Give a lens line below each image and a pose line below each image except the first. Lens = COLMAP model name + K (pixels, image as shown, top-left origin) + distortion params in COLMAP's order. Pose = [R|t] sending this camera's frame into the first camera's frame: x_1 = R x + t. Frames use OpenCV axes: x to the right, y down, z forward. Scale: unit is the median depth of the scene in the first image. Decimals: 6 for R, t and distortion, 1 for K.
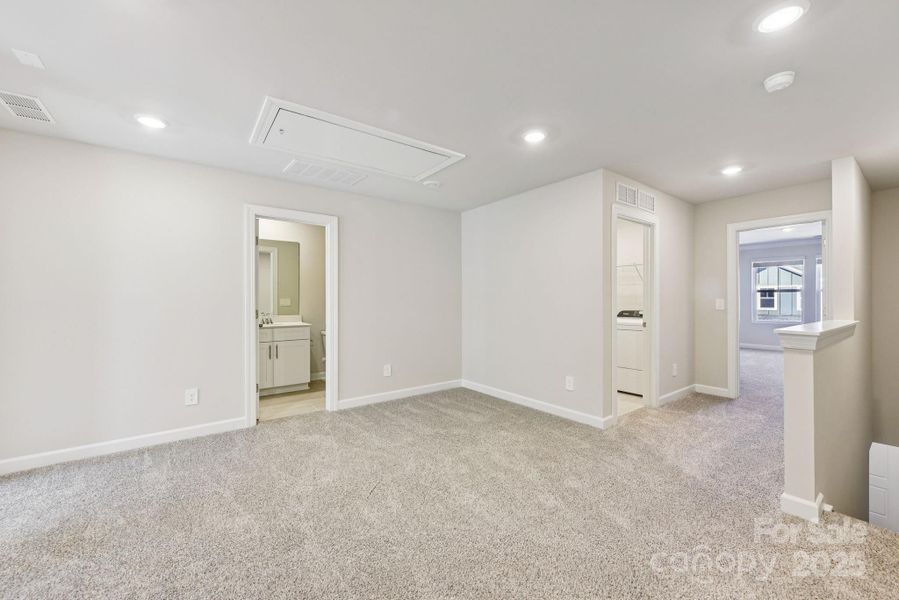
lens RADIAL K [[358.9, 0, 450.6], [0, 358.9, 300.8], [0, 0, 1]] dist [-0.018105, -0.000742]
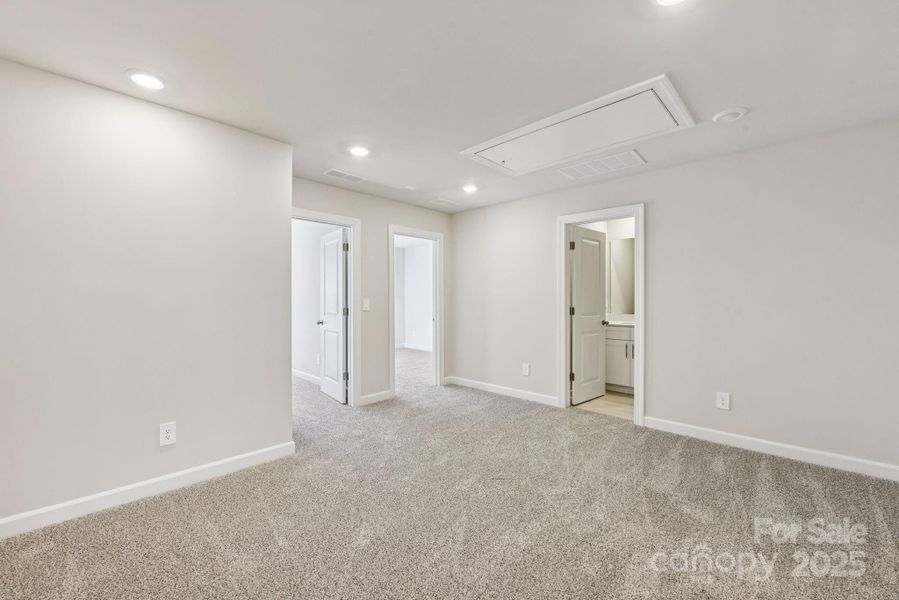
lens RADIAL K [[358.9, 0, 450.6], [0, 358.9, 300.8], [0, 0, 1]] dist [-0.018105, -0.000742]
pose [[0.146187, 0.012007, -0.989184, 0.534736], [-0.006307, 0.999917, 0.011205, -0.006291], [0.989237, 0.004601, 0.146251, 0.466665]]
